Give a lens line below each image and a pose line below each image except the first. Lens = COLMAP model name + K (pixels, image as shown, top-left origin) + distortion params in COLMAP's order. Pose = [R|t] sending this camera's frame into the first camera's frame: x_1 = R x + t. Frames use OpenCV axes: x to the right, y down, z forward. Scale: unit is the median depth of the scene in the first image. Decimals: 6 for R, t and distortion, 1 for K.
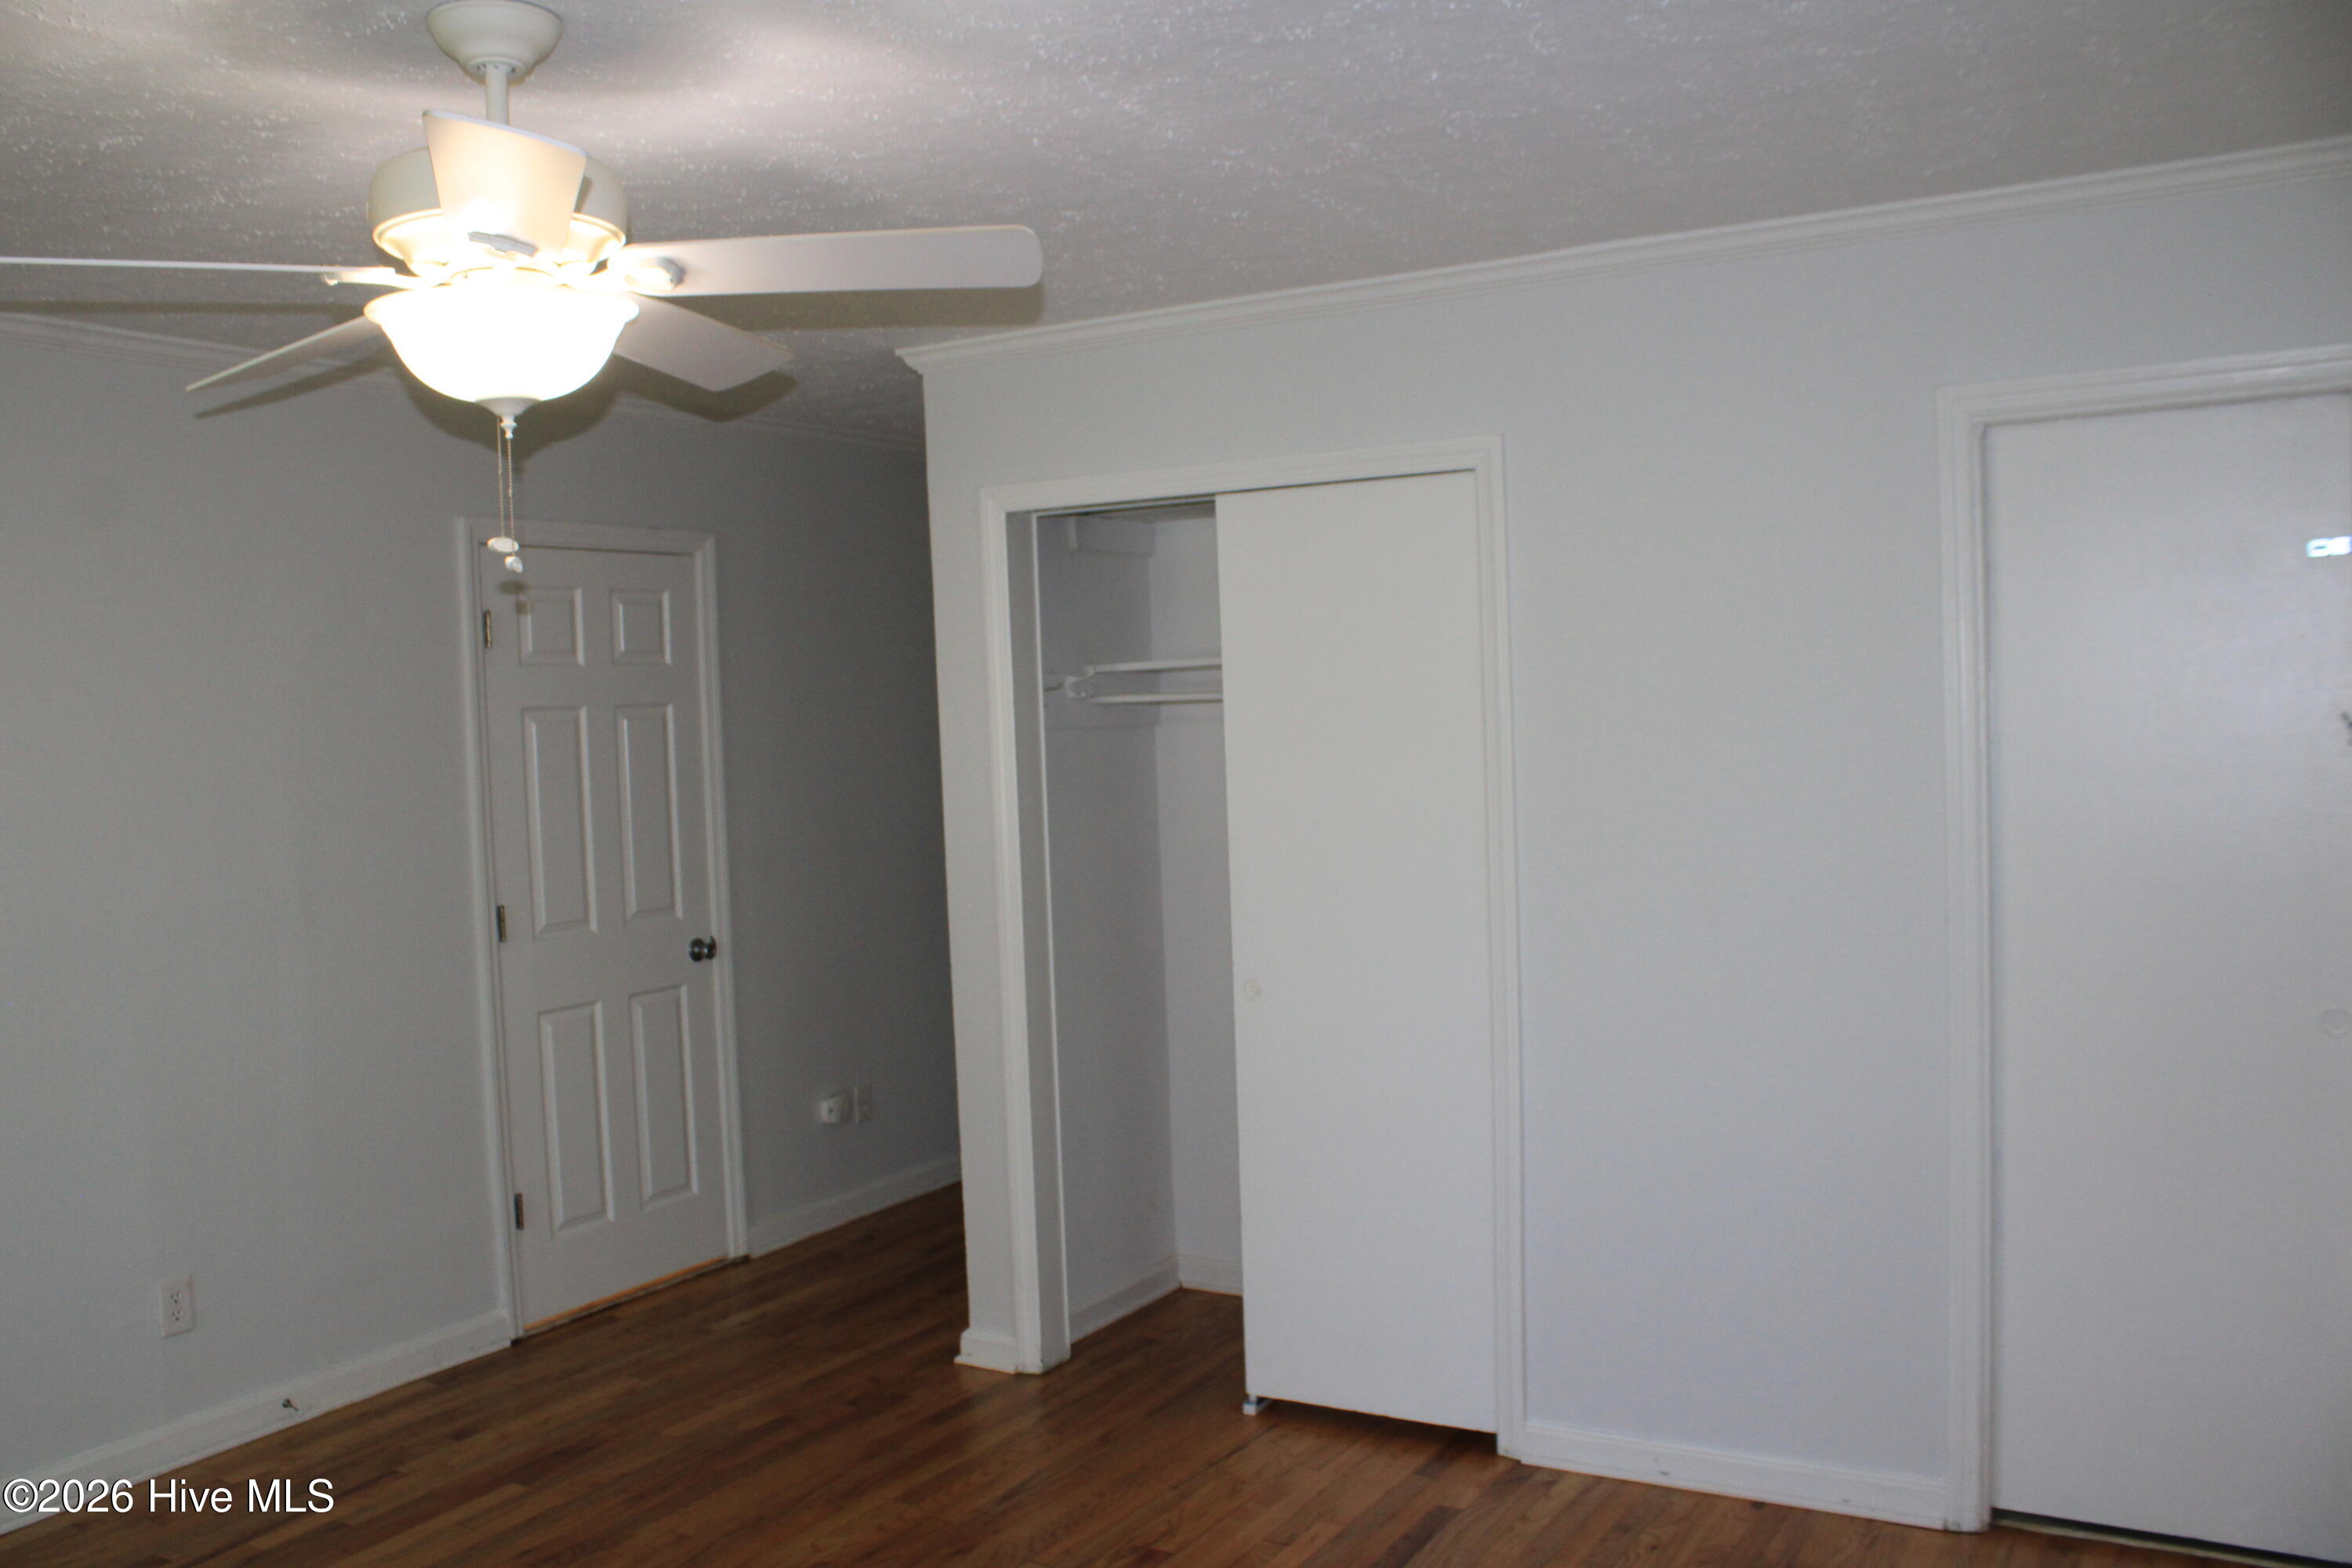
lens RADIAL K [[1924.1, 0, 1207.1], [0, 1924.1, 784.3], [0, 0, 1]] dist [-0.180320, 0.145032]
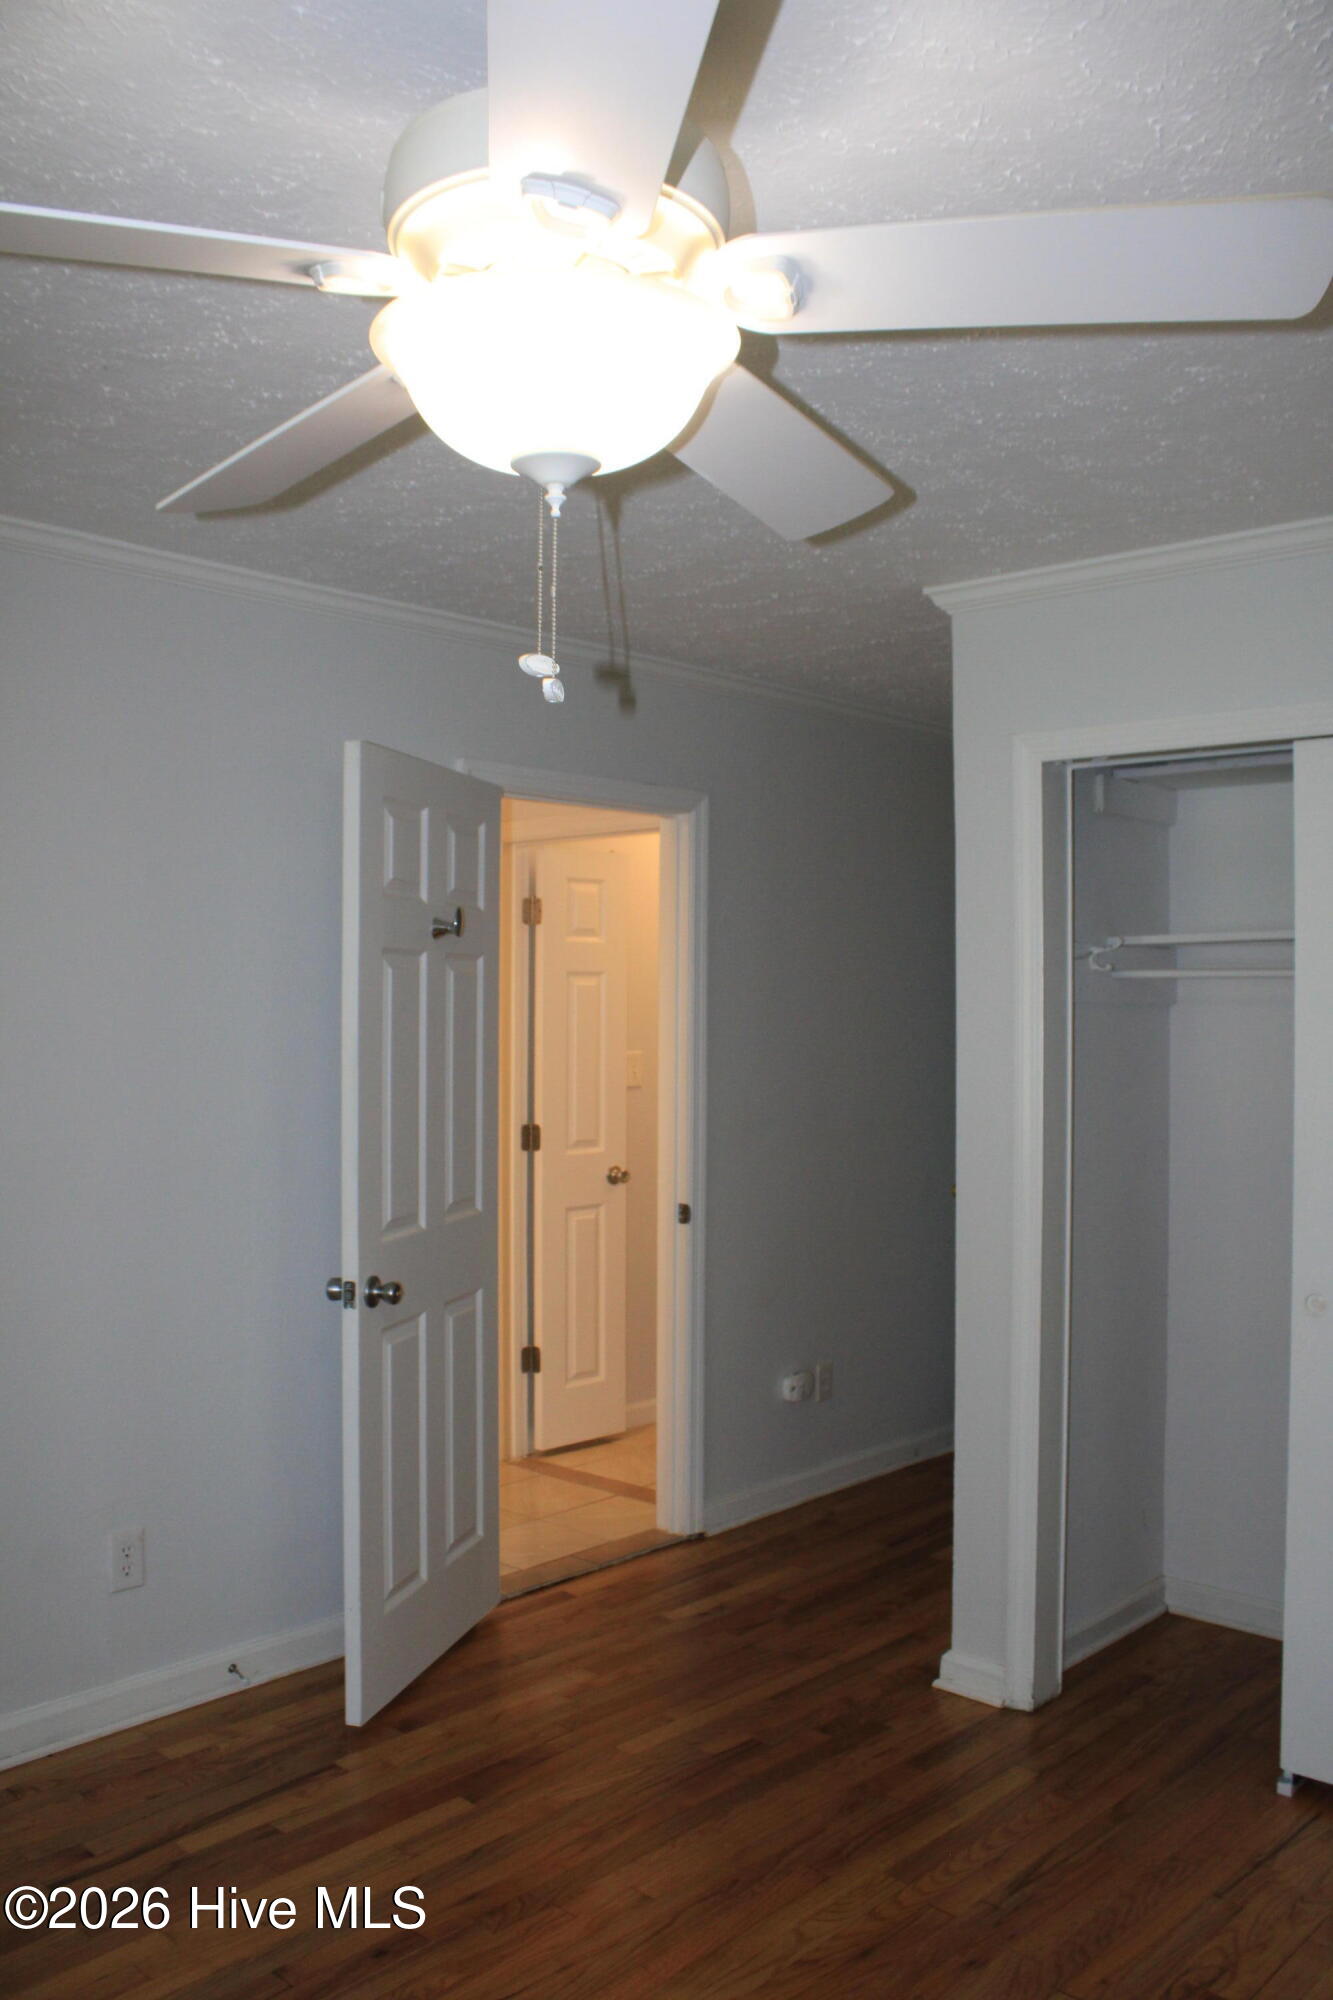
lens RADIAL K [[1636.2, 0, 740.3], [0, 1636.2, 1000.7], [0, 0, 1]] dist [-0.180320, 0.145032]
pose [[0.980112, 0.039680, -0.194439, -0.094322], [-0.048793, 0.997913, -0.042301, 0.012104], [0.192354, 0.050946, 0.980002, 0.224572]]
